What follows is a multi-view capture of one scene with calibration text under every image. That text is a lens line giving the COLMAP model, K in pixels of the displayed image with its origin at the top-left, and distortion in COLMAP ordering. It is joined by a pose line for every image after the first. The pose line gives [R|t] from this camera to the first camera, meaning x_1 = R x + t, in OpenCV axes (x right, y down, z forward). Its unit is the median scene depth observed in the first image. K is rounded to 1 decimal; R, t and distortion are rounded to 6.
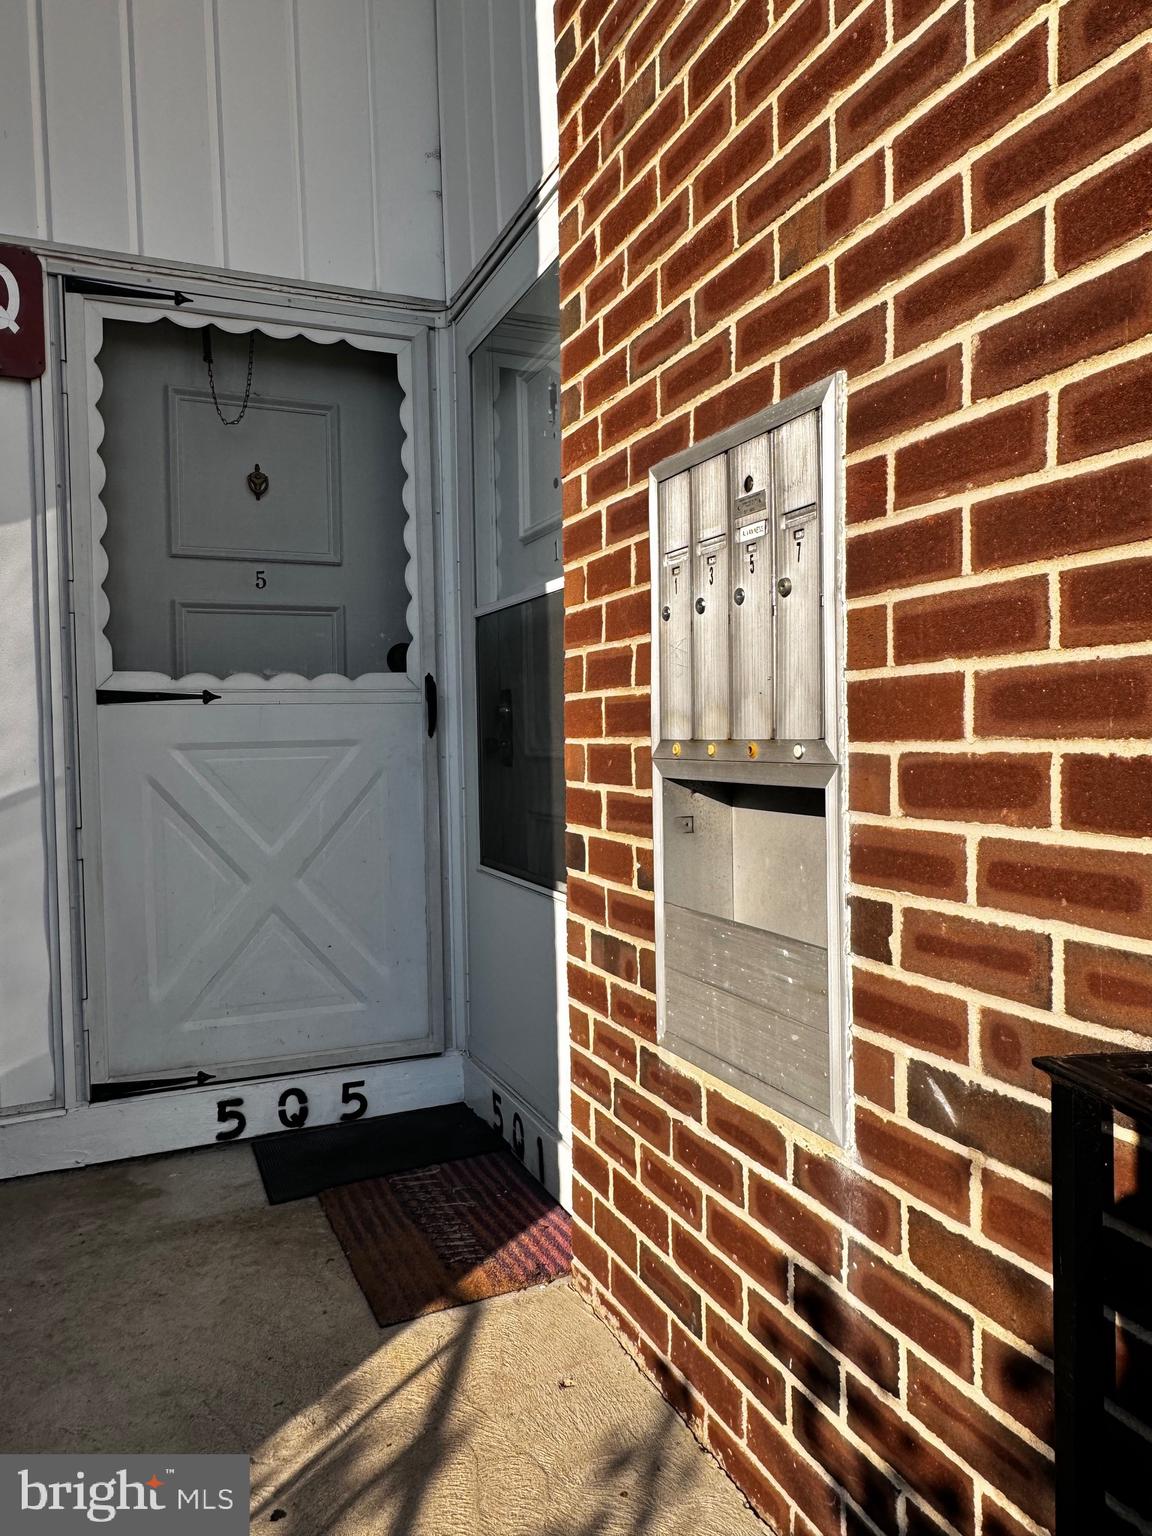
lens RADIAL K [[1039.1, 0, 576.0], [0, 1039.1, 768.0], [0, 0, 1]] dist [-0.000955, 0.000307]
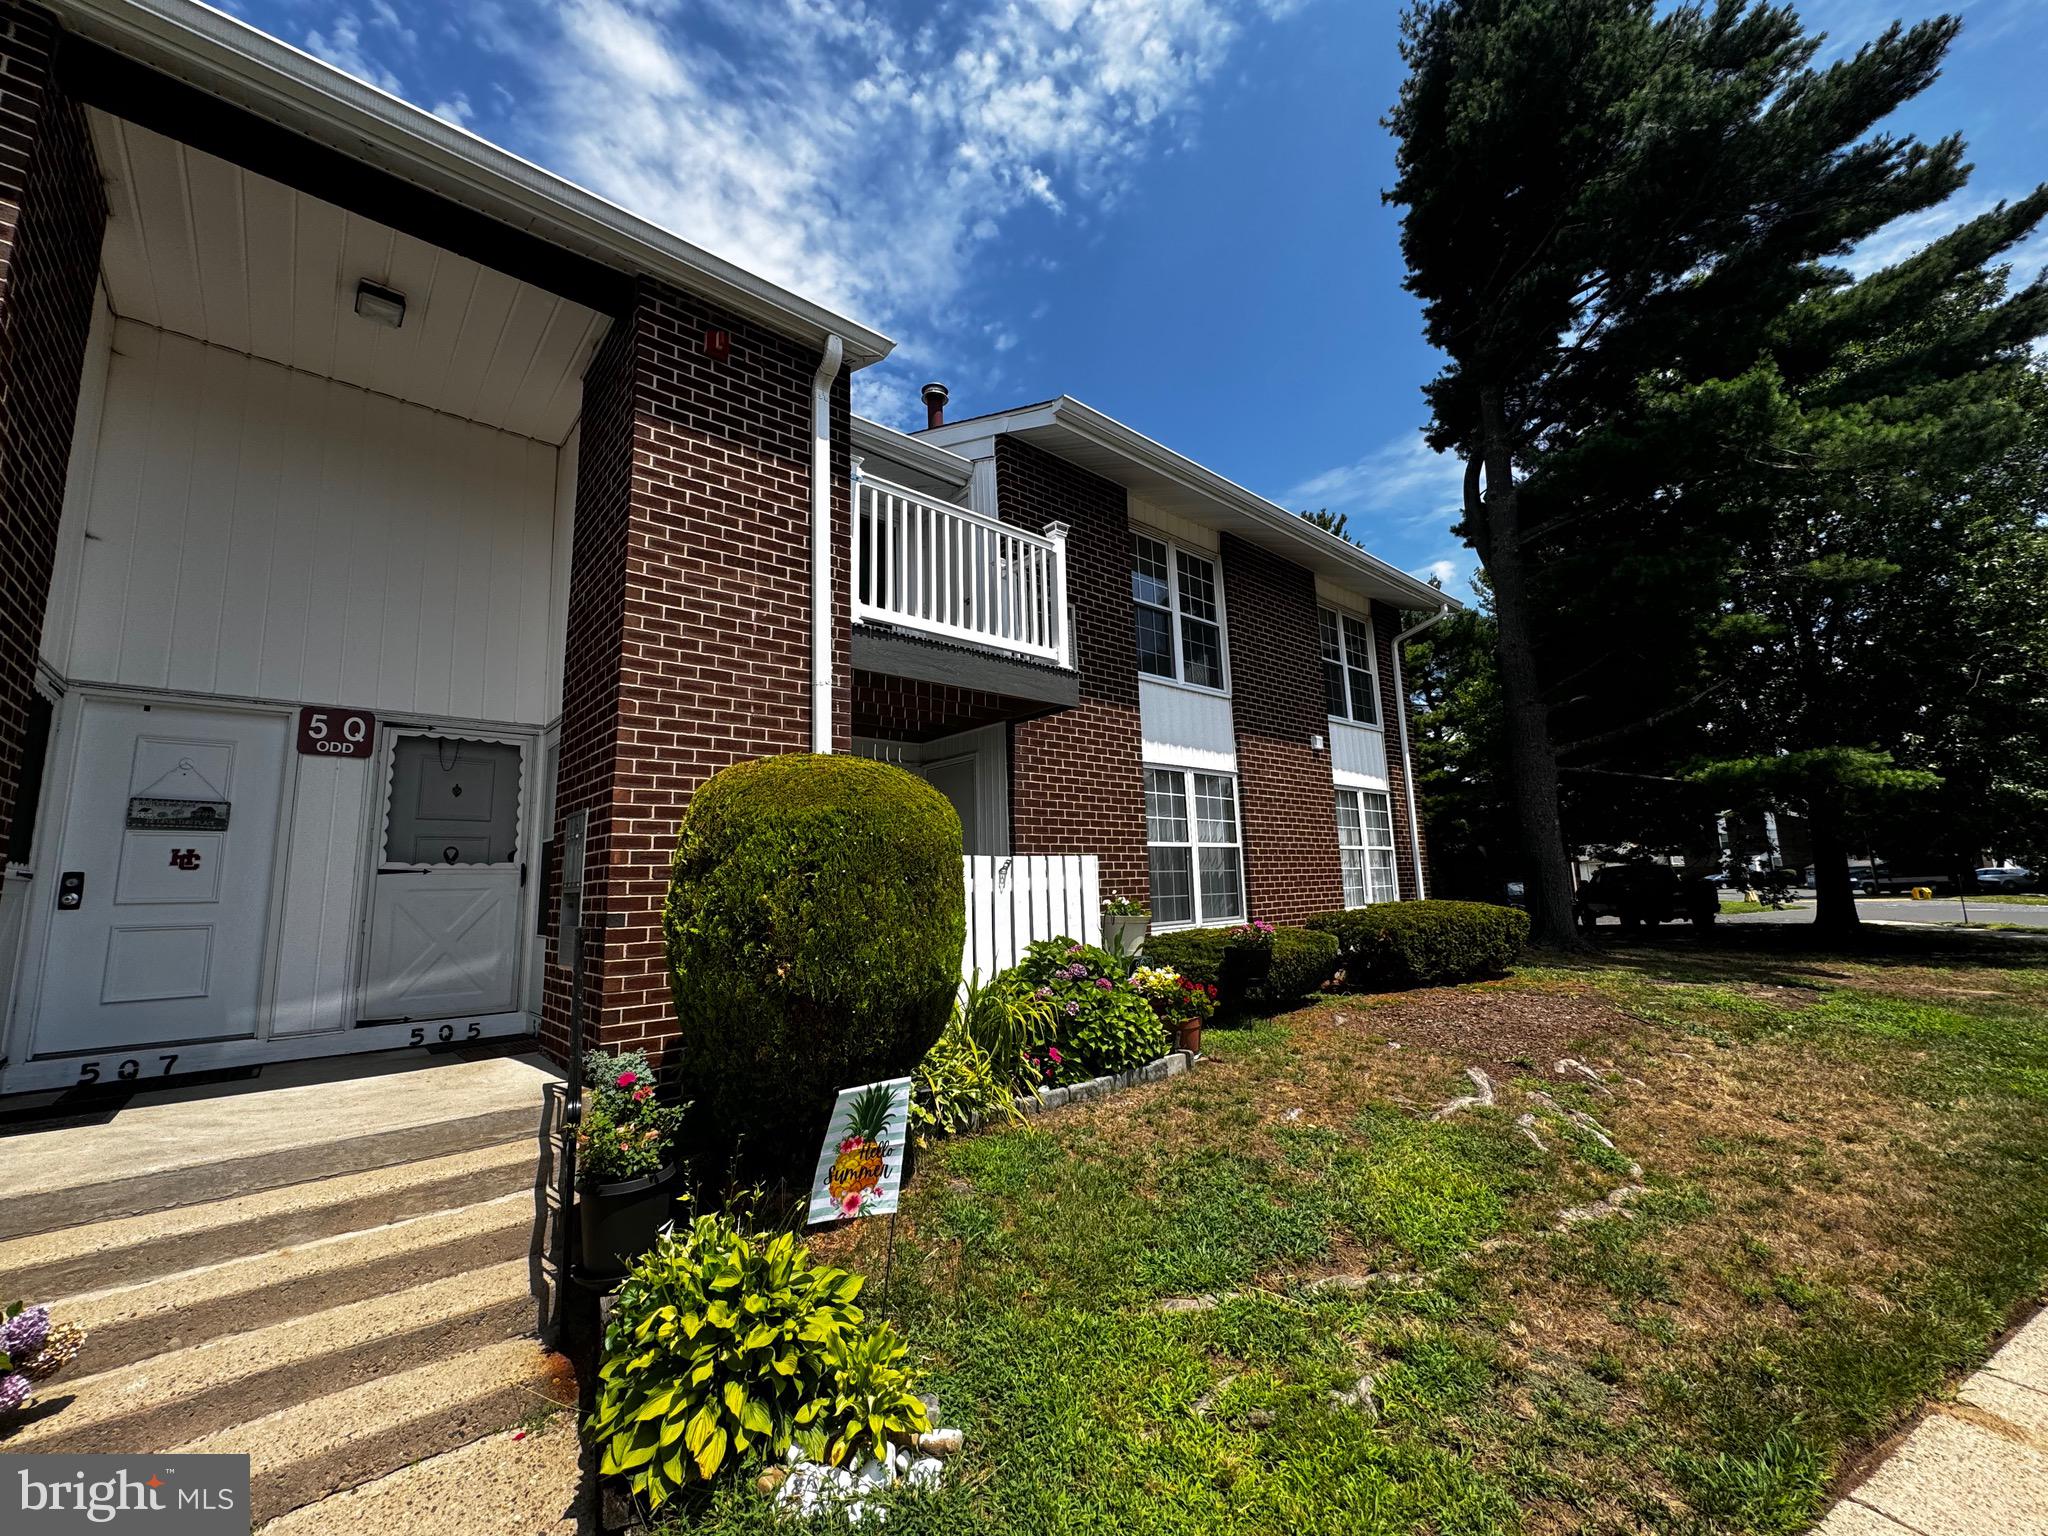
lens RADIAL K [[816.0, 0, 1021.3], [0, 816.0, 768.2], [0, 0, 1]] dist [-0.002201, -0.000409]
pose [[0.955092, 0.037764, 0.293892, 0.485047], [0.018281, 0.982445, -0.185653, 0.087688], [-0.295744, 0.182688, 0.937636, -1.475635]]
